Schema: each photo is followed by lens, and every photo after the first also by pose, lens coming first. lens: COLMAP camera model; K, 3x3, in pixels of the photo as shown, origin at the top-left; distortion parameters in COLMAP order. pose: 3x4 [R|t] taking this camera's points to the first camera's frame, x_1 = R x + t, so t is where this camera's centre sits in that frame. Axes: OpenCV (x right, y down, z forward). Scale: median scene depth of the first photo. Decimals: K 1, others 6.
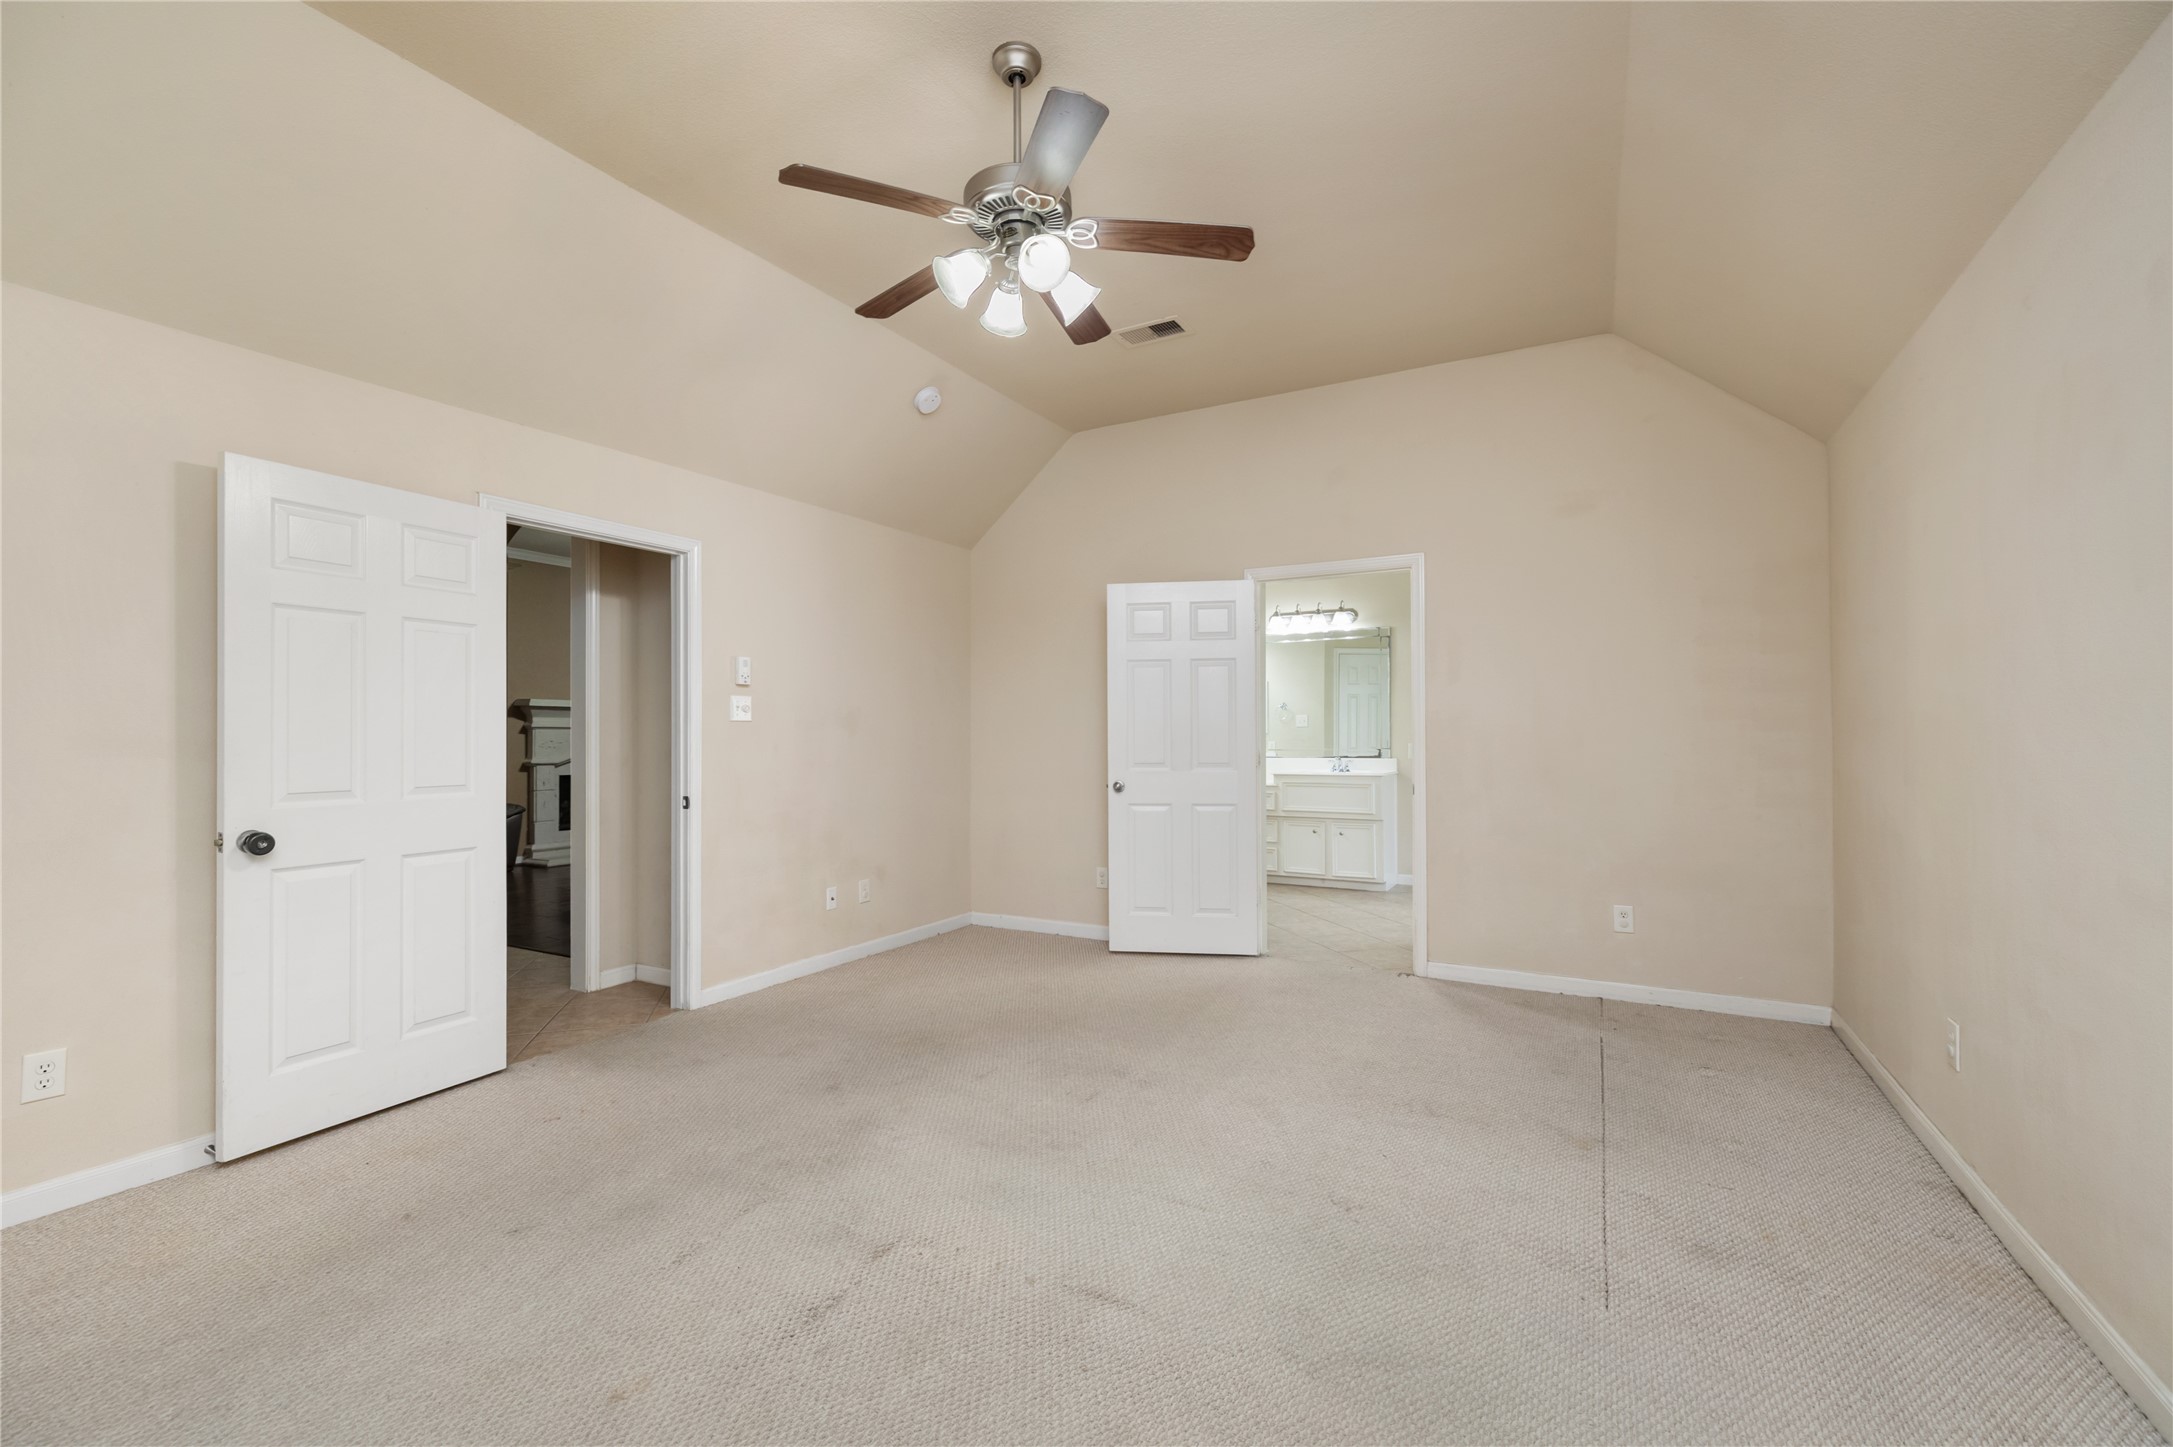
lens RADIAL K [[920.3, 0, 1085.1], [0, 920.3, 727.3], [0, 0, 1]] dist [-0.003816, 0.001892]
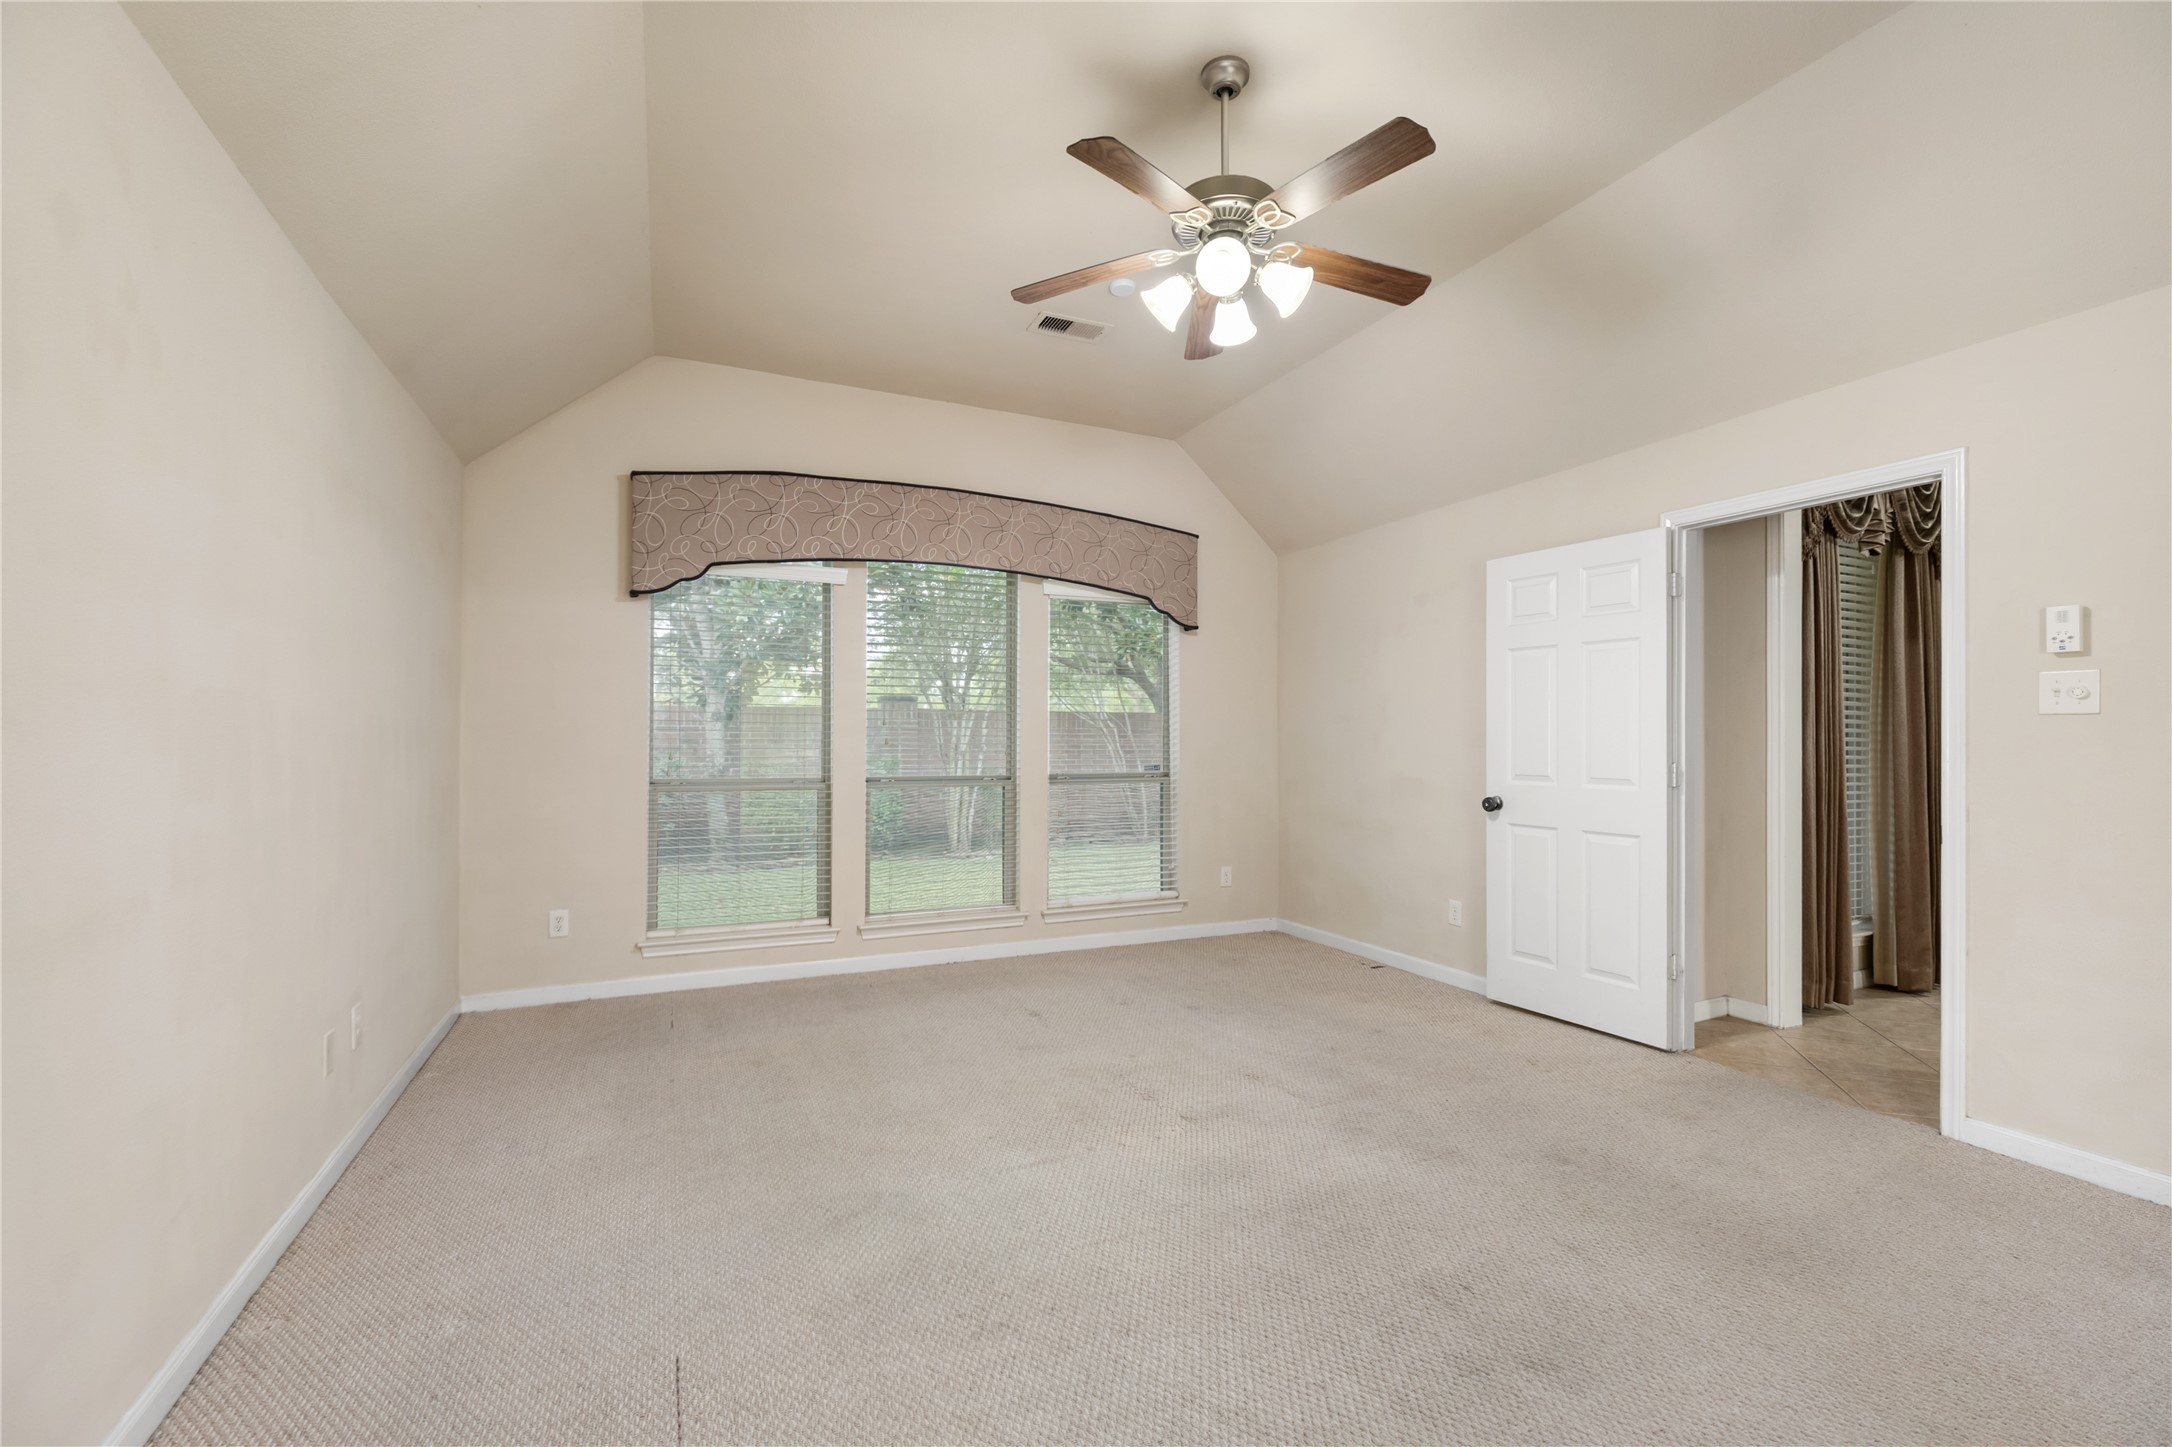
lens RADIAL K [[919.9, 0, 1094.2], [0, 919.9, 728.6], [0, 0, 1]] dist [-0.003816, 0.001892]
pose [[-0.589000, -0.003725, -0.808125, 0.715558], [0.007087, 0.999927, -0.009774, 0.006323], [0.808102, -0.011485, -0.588930, 1.268547]]
